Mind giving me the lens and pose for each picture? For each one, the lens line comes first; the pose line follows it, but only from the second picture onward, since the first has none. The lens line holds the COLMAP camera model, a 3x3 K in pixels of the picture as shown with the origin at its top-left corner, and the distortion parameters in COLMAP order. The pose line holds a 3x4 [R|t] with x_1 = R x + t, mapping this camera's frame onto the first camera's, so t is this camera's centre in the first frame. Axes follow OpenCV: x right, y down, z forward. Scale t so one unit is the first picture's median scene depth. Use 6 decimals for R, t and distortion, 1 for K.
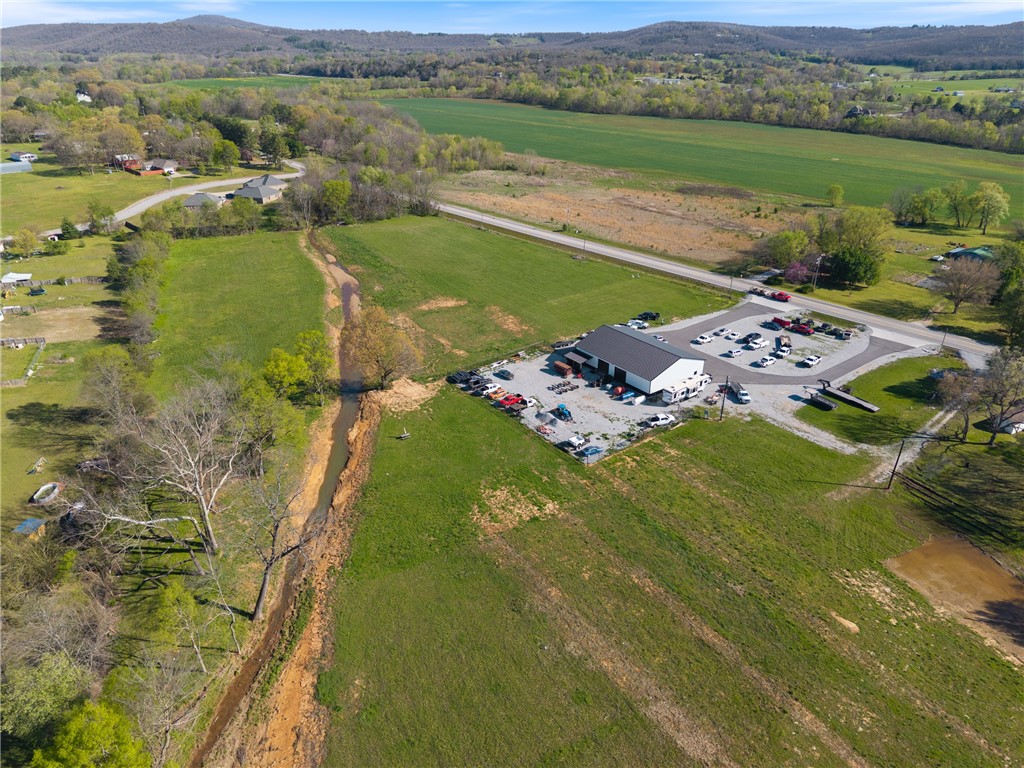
lens RADIAL K [[685.5, 0, 508.7], [0, 685.5, 385.1], [0, 0, 1]] dist [0.024491, -0.022166]
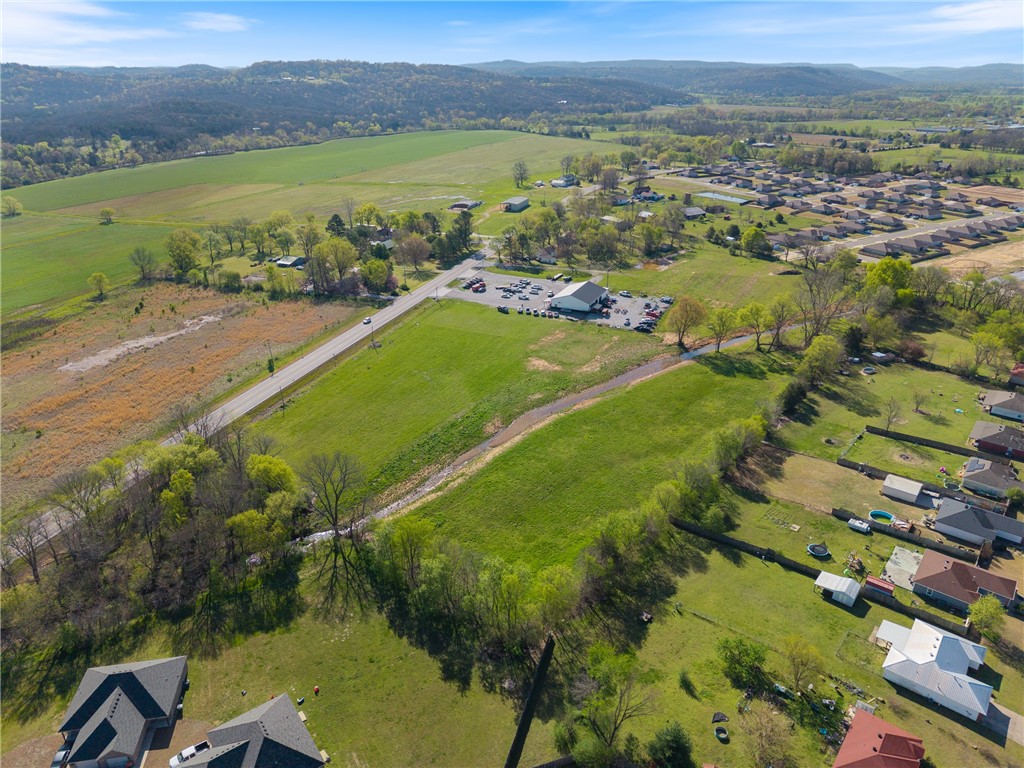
lens RADIAL K [[685.5, 0, 510.0], [0, 685.5, 381.0], [0, 0, 1]] dist [0.024491, -0.022166]
pose [[-0.466412, -0.365457, 0.805544, -1.021232], [0.399014, 0.725828, 0.560322, -0.772478], [-0.789460, 0.582764, -0.192712, 1.258470]]
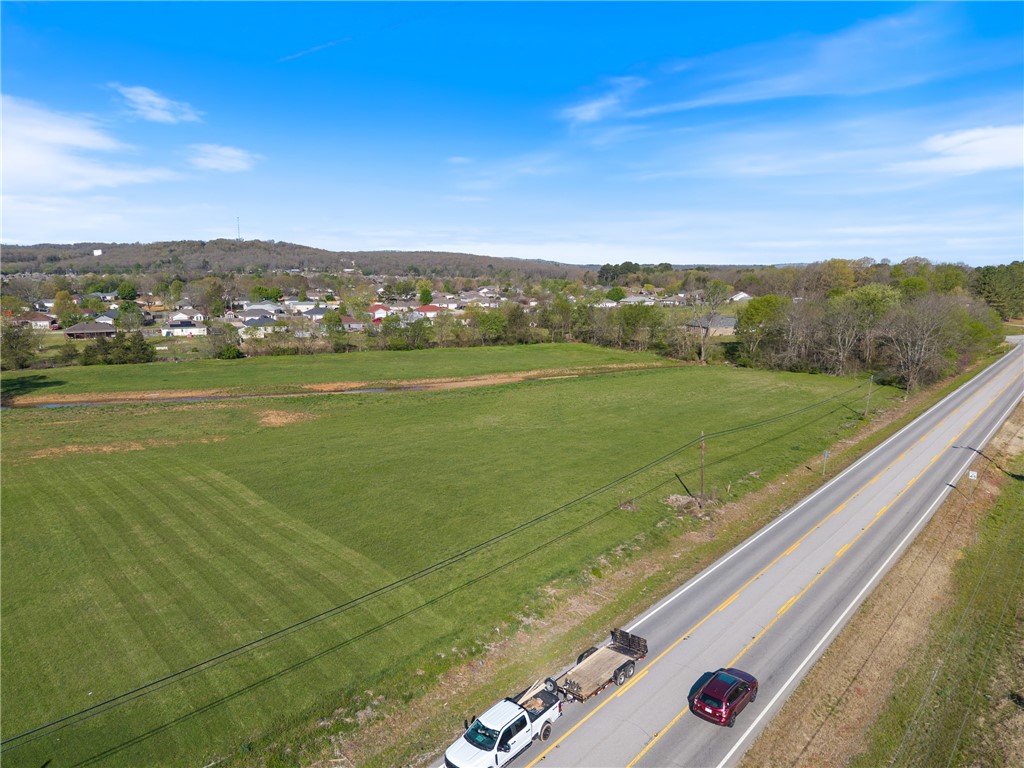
lens RADIAL K [[685.5, 0, 513.9], [0, 685.5, 378.5], [0, 0, 1]] dist [0.024491, -0.022166]
pose [[0.104101, 0.146949, -0.983651, 0.407925], [-0.452515, 0.887723, 0.084728, -0.259667], [0.885660, 0.436296, 0.158909, 1.030990]]
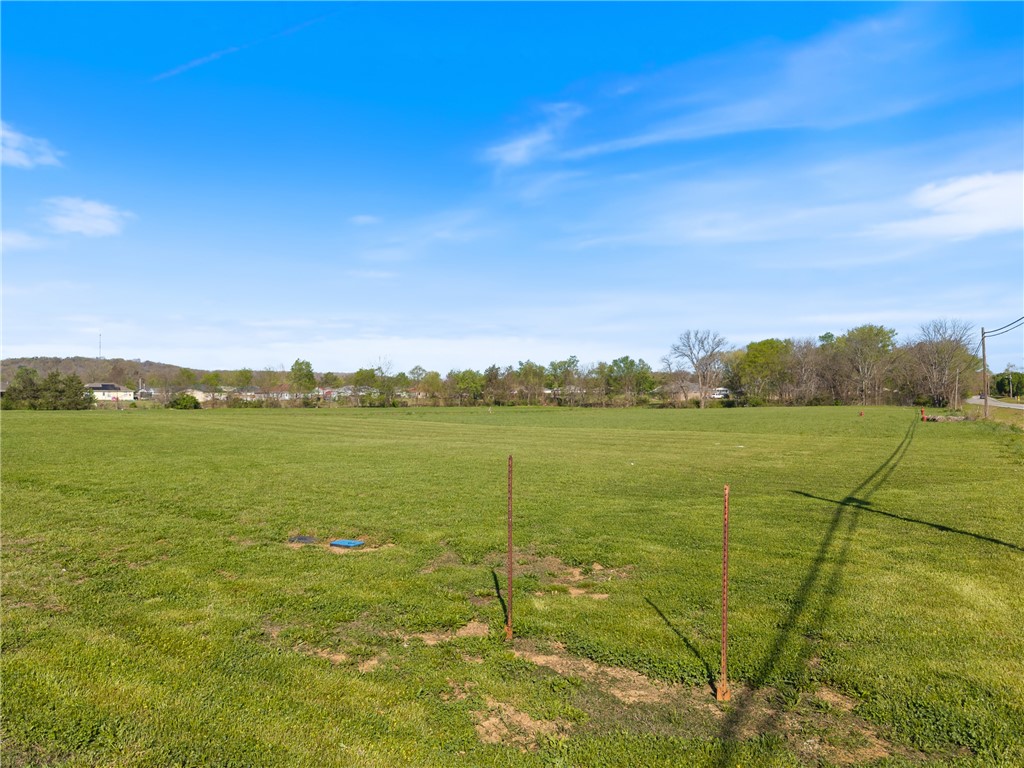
lens RADIAL K [[685.5, 0, 512.2], [0, 685.5, 392.0], [0, 0, 1]] dist [0.024491, -0.022166]
pose [[0.276573, -0.015619, -0.960866, 0.325263], [-0.432891, 0.890652, -0.139080, -0.119092], [0.857970, 0.454416, 0.239569, 0.960374]]
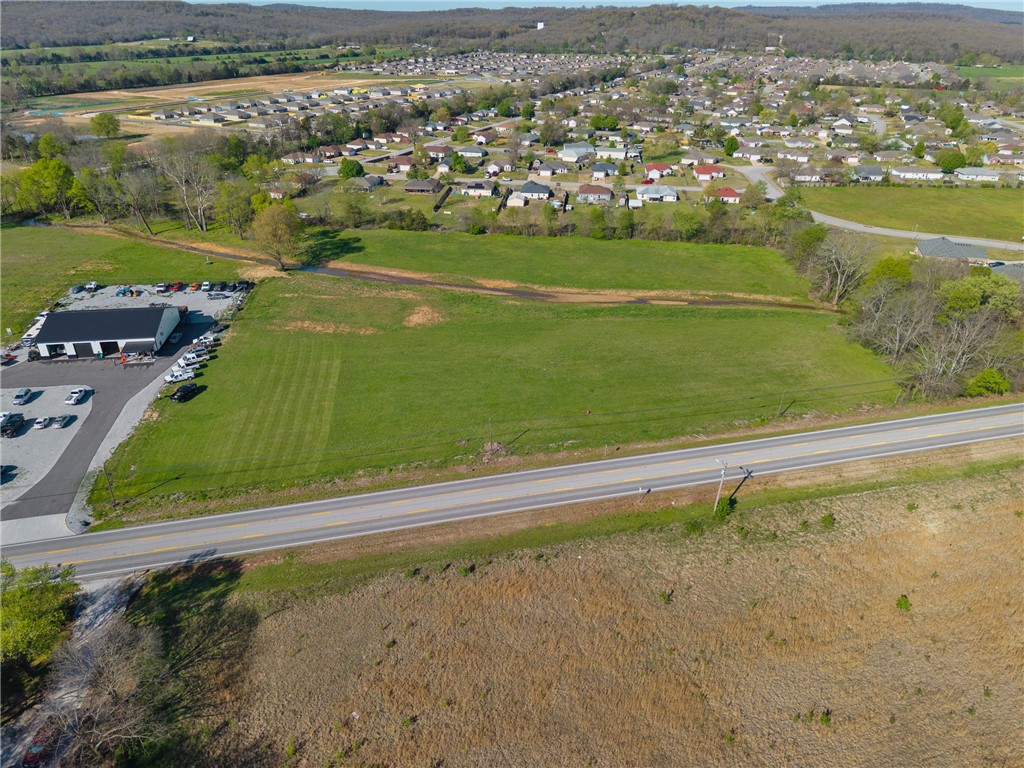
lens RADIAL K [[685.5, 0, 509.8], [0, 685.5, 385.9], [0, 0, 1]] dist [0.024491, -0.022166]
pose [[-0.480846, 0.399998, -0.780249, 0.536746], [-0.409088, 0.684737, 0.603143, -0.603639], [0.775522, 0.609209, -0.165619, 1.245554]]
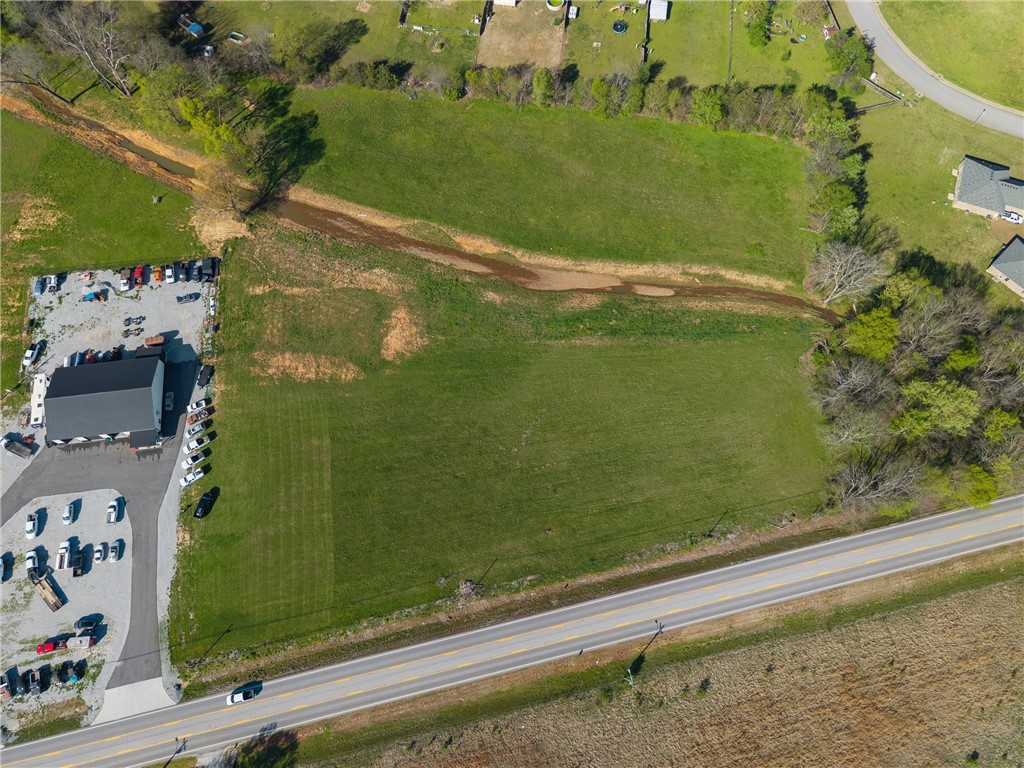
lens RADIAL K [[685.5, 0, 508.0], [0, 685.5, 389.9], [0, 0, 1]] dist [0.024491, -0.022166]
pose [[-0.495852, 0.805516, -0.324460, 0.163688], [-0.405466, 0.115650, 0.906765, -0.914929], [0.767938, 0.581179, 0.269264, 0.889697]]
